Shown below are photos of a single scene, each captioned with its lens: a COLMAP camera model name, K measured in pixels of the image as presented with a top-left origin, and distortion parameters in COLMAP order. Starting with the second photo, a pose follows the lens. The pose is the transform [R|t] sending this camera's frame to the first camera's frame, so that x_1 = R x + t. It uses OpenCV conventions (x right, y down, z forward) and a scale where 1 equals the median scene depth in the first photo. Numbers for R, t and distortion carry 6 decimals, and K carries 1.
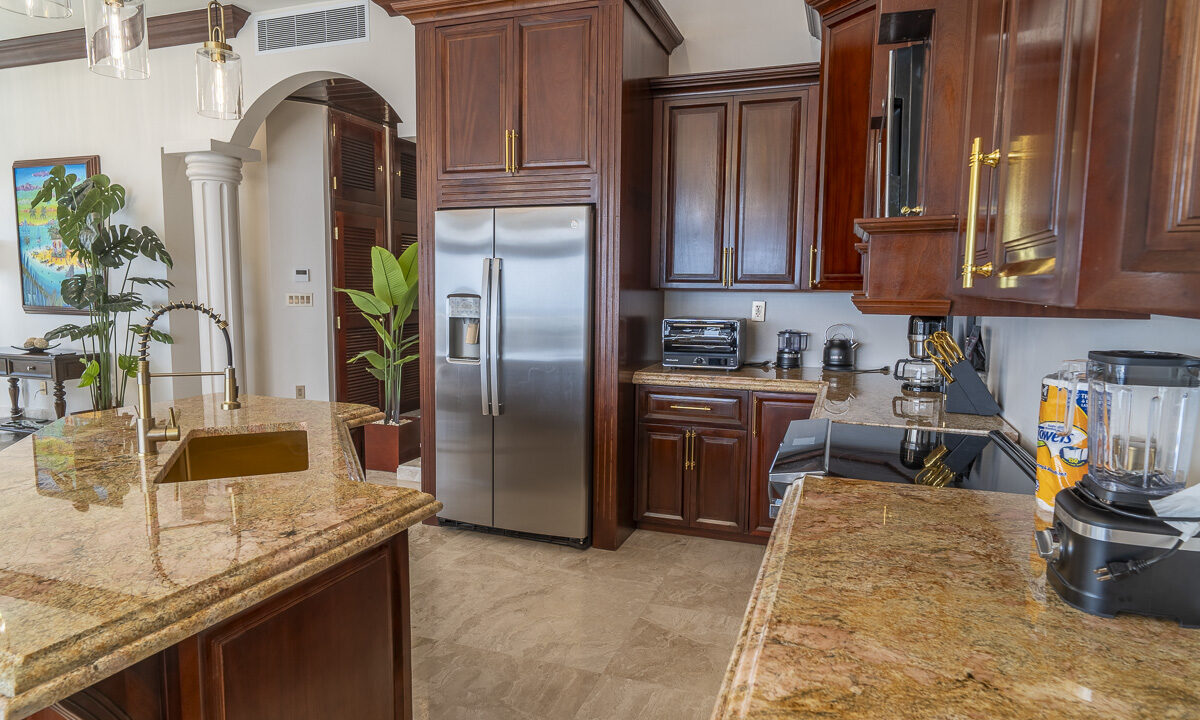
lens RADIAL K [[706.8, 0, 602.4], [0, 706.8, 356.2], [0, 0, 1]] dist [-0.008061, 0.006441]
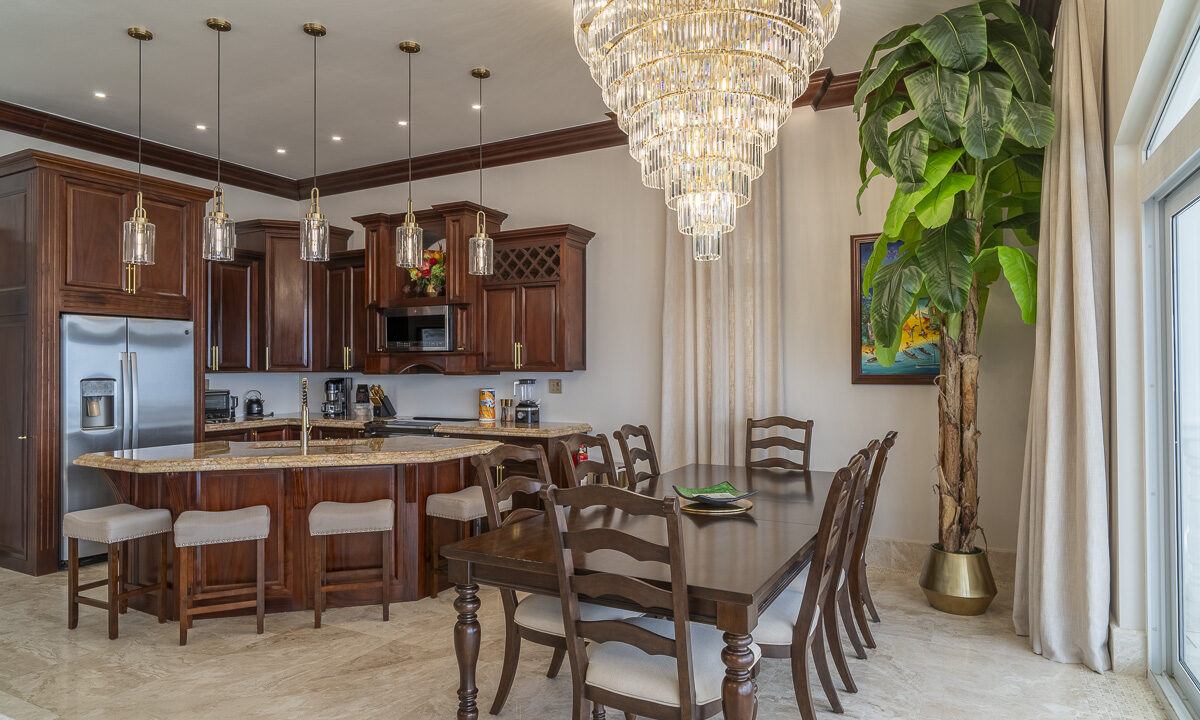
lens RADIAL K [[706.8, 0, 602.2], [0, 706.8, 360.0], [0, 0, 1]] dist [-0.008061, 0.006441]
pose [[0.142107, 0.001500, 0.989850, -1.389764], [0.105149, 0.994318, -0.016602, 0.000107], [-0.984251, 0.106441, 0.141142, -0.129381]]
